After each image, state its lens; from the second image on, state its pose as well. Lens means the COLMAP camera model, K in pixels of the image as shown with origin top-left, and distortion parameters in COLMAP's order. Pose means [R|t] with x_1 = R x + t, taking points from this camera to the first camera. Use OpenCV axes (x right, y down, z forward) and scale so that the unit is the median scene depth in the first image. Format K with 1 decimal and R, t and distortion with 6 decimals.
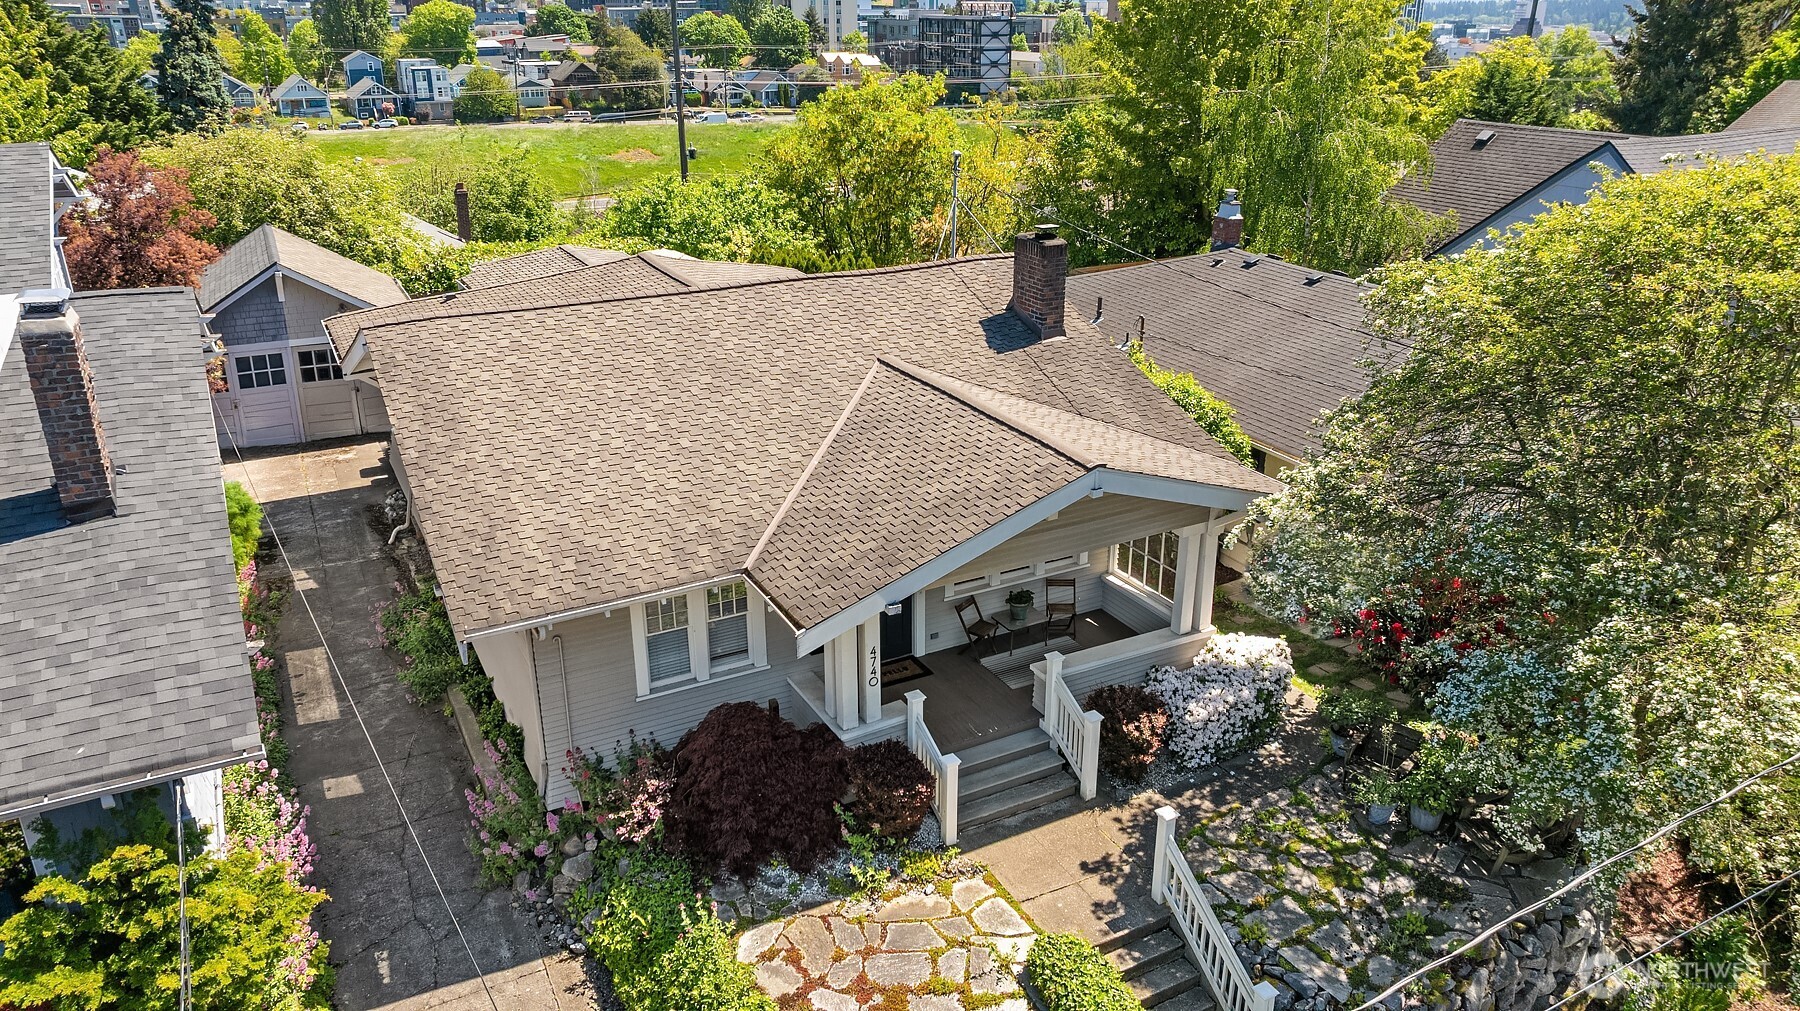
lens RADIAL K [[1253.6, 0, 900.0], [0, 1253.6, 505.5], [0, 0, 1]] dist [-0.003650, 0.001222]
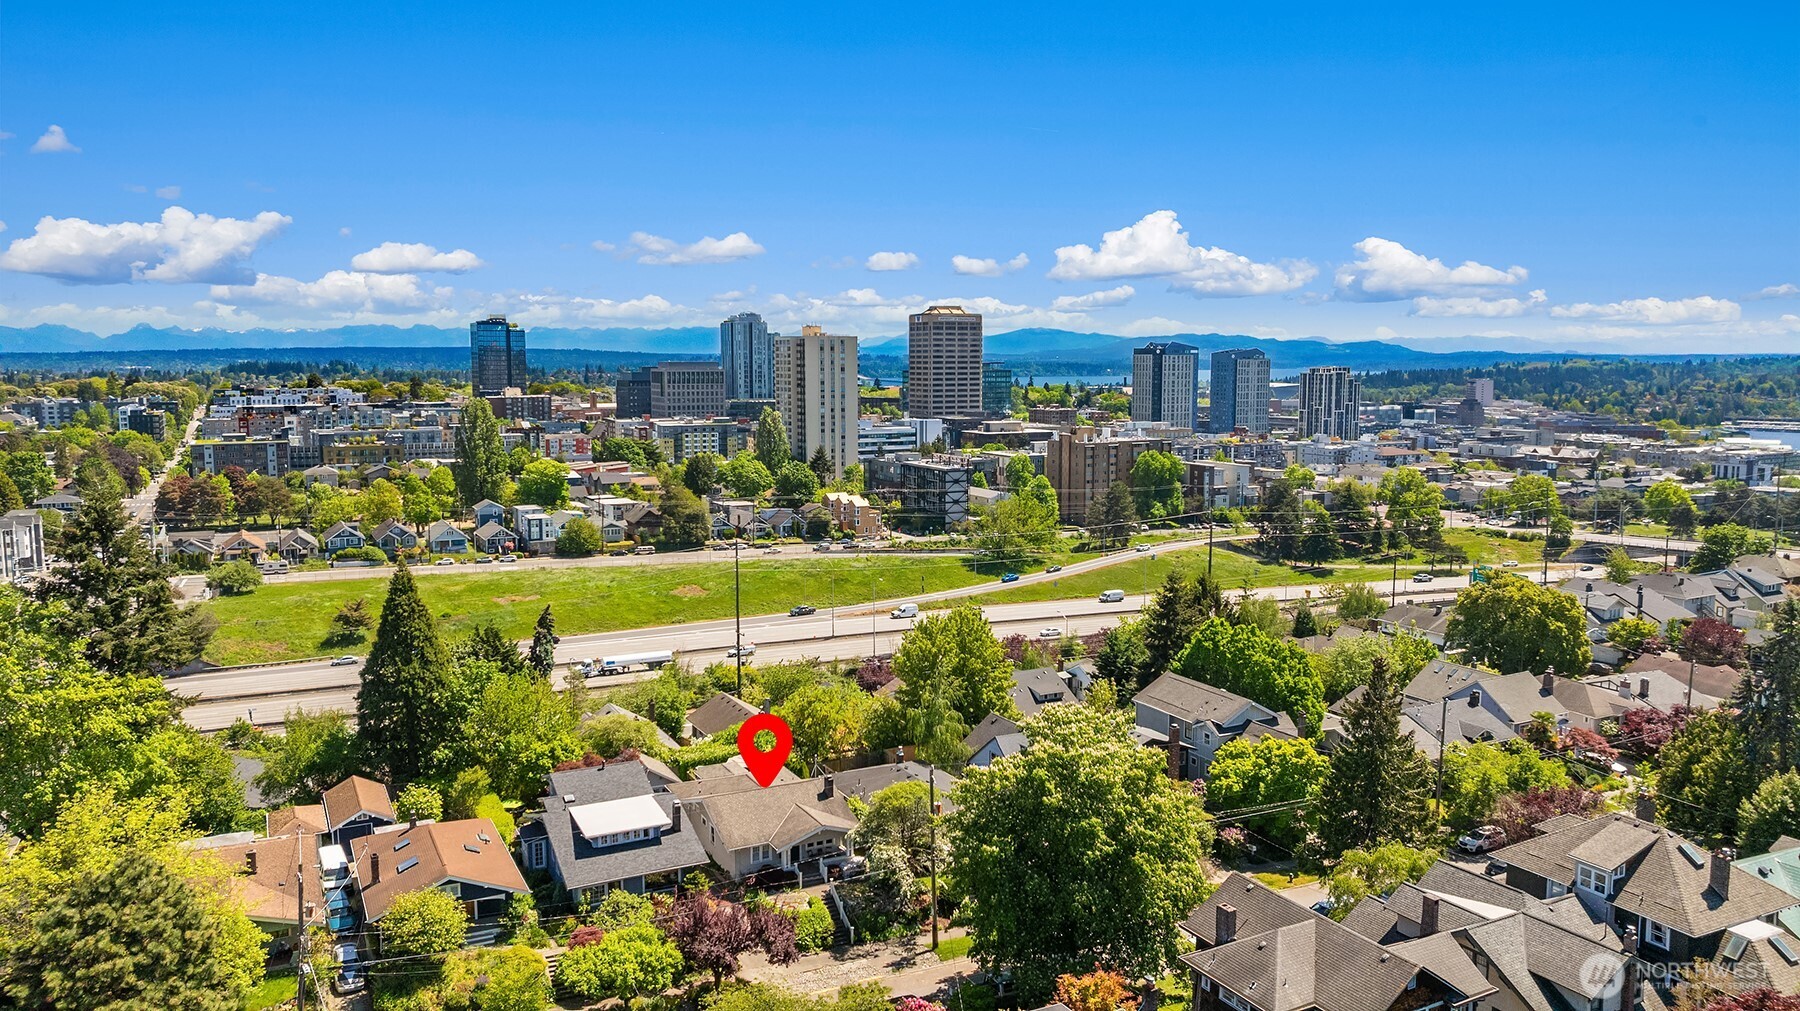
lens RADIAL K [[1253.6, 0, 900.0], [0, 1253.6, 505.5], [0, 0, 1]] dist [-0.003650, 0.001222]
pose [[0.999942, 0.001534, -0.010662, 0.035336], [-0.004319, 0.963844, -0.266433, 0.005827], [0.009867, 0.266464, 0.963794, -0.325430]]
